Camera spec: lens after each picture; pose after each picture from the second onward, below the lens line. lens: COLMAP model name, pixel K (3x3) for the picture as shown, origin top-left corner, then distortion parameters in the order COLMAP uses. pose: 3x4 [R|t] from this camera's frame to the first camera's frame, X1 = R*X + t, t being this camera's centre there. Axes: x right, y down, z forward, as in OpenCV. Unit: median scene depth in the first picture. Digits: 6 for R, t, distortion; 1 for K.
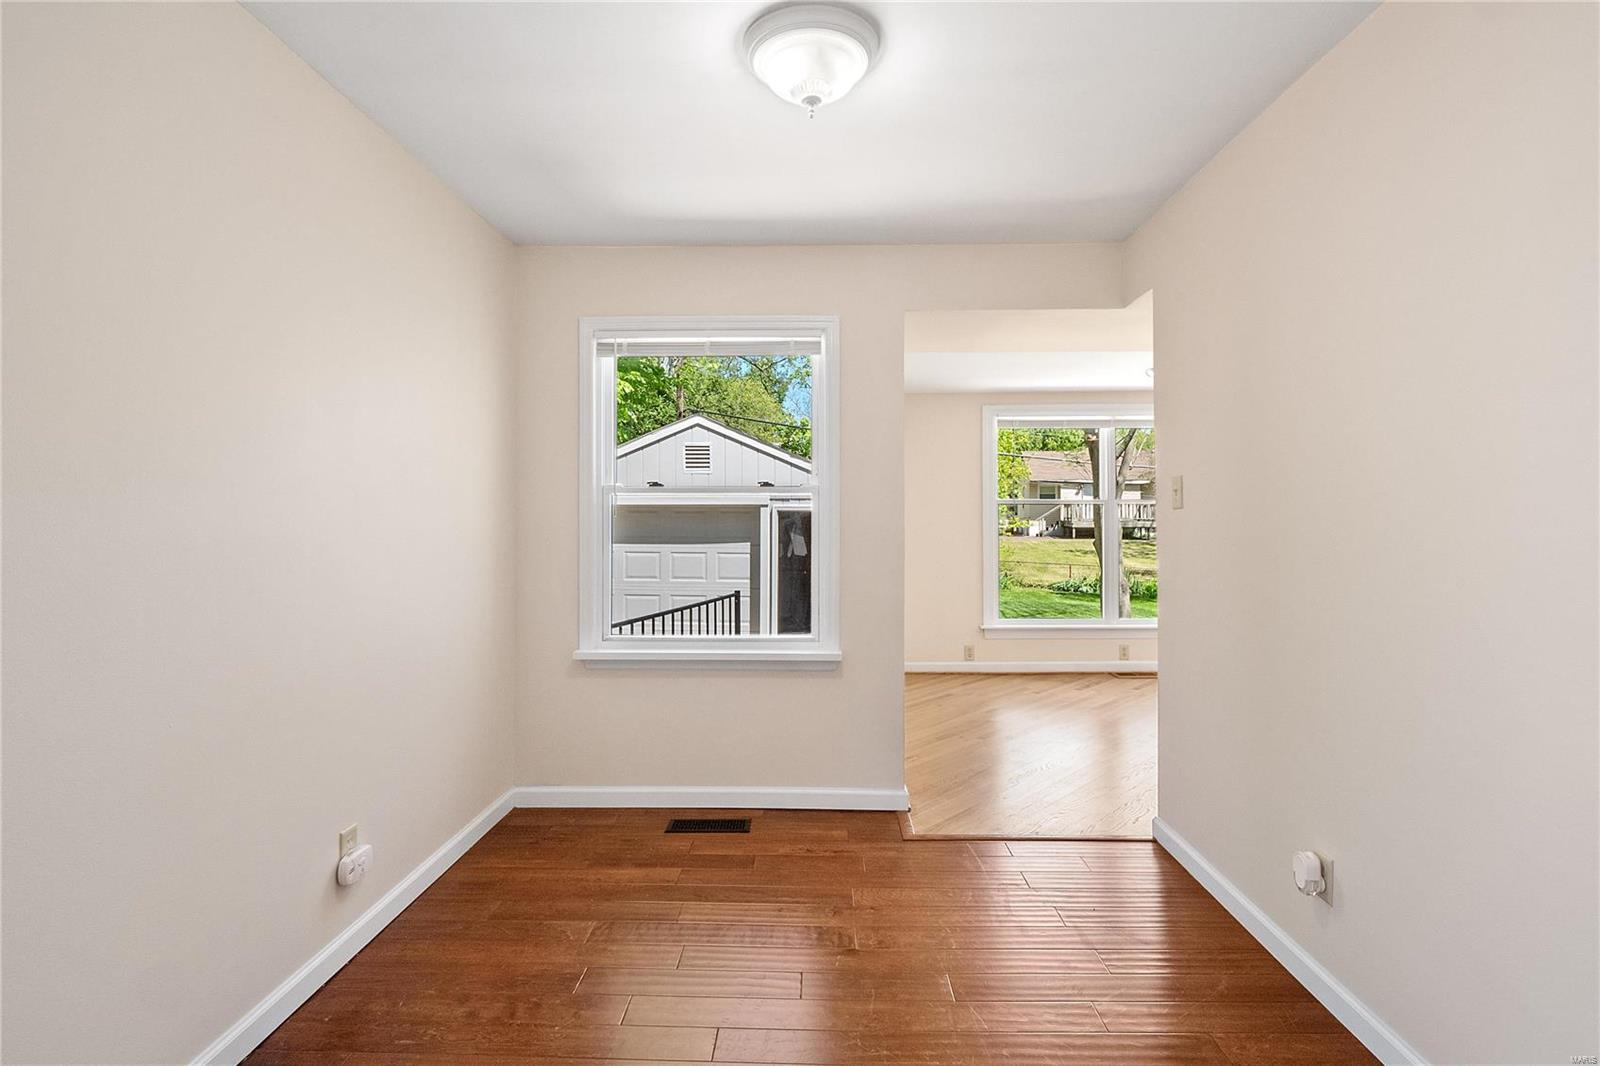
lens RADIAL K [[754.0, 0, 803.0], [0, 754.0, 515.5], [0, 0, 1]] dist [-0.003541, 0.000162]
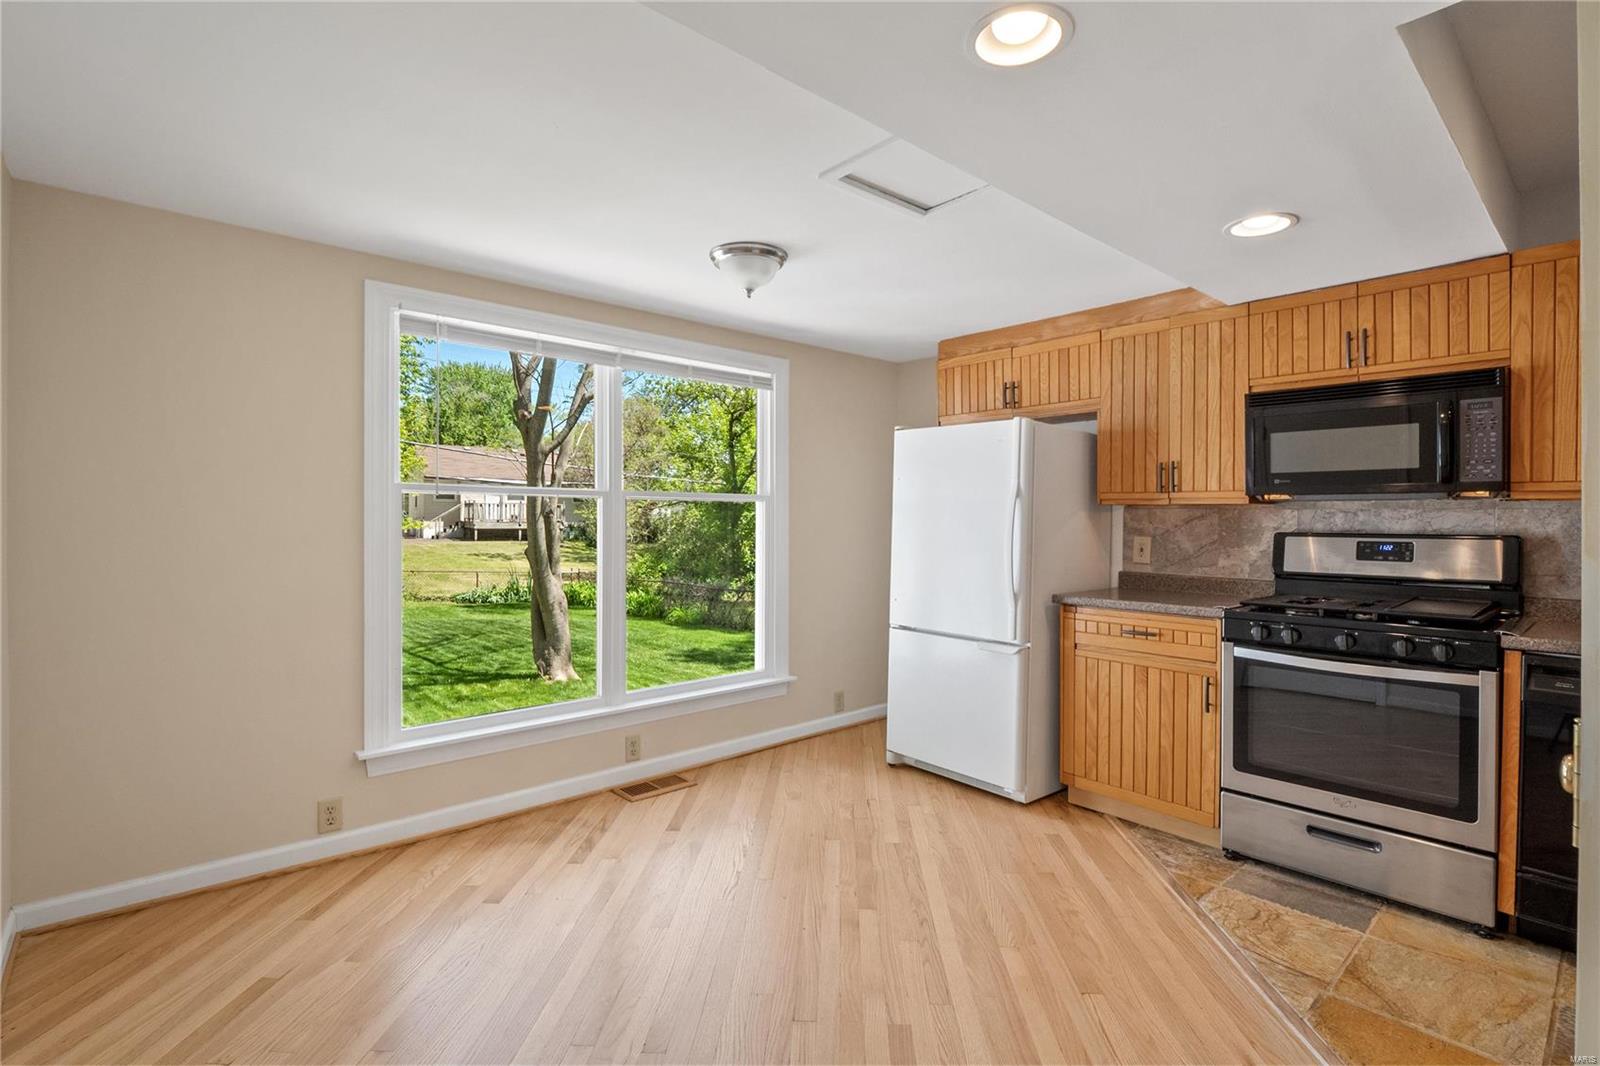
lens RADIAL K [[754.0, 0, 834.8], [0, 754.0, 520.4], [0, 0, 1]] dist [-0.003541, 0.000162]
pose [[0.701460, 0.004393, 0.712695, 0.020595], [-0.008518, 0.999961, 0.002220, -0.000278], [-0.712658, -0.007628, 0.701471, 0.086241]]
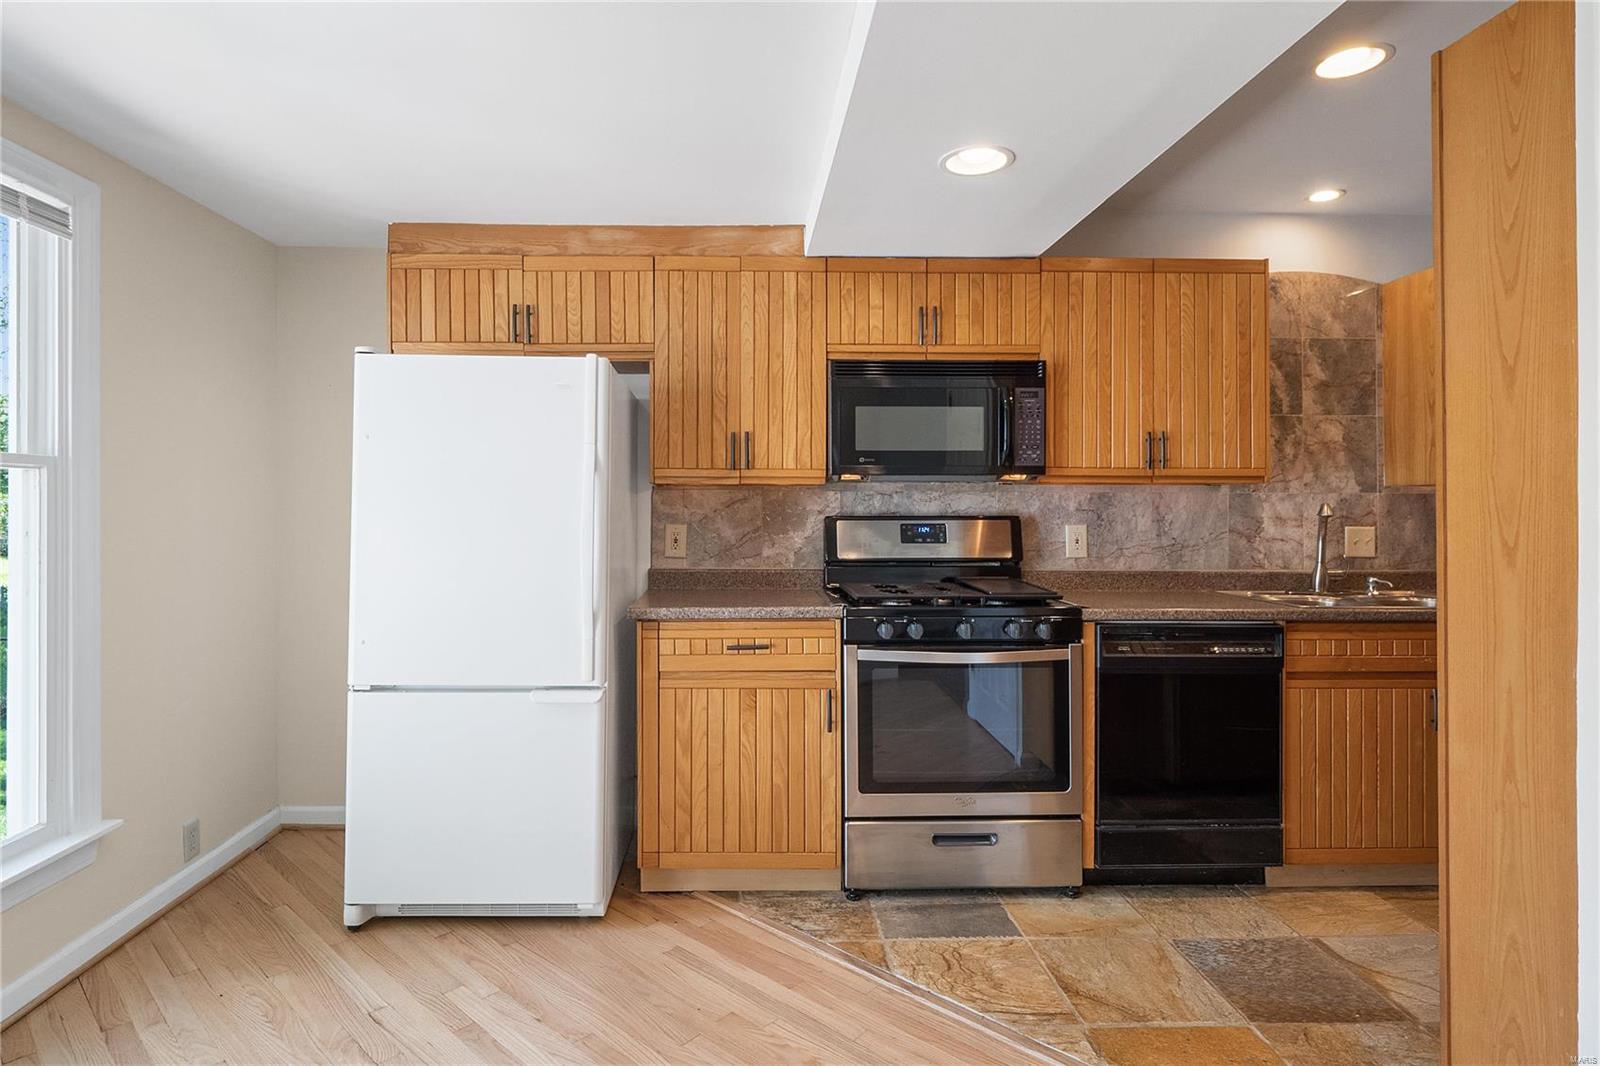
lens RADIAL K [[834.0, 0, 742.1], [0, 834.0, 499.7], [0, 0, 1]] dist [0.008071, -0.004351]
pose [[-0.051556, 0.010881, 0.998611, 0.036366], [-0.000573, 0.999940, -0.010925, 0.000223], [-0.998670, -0.001136, -0.051547, 0.143264]]
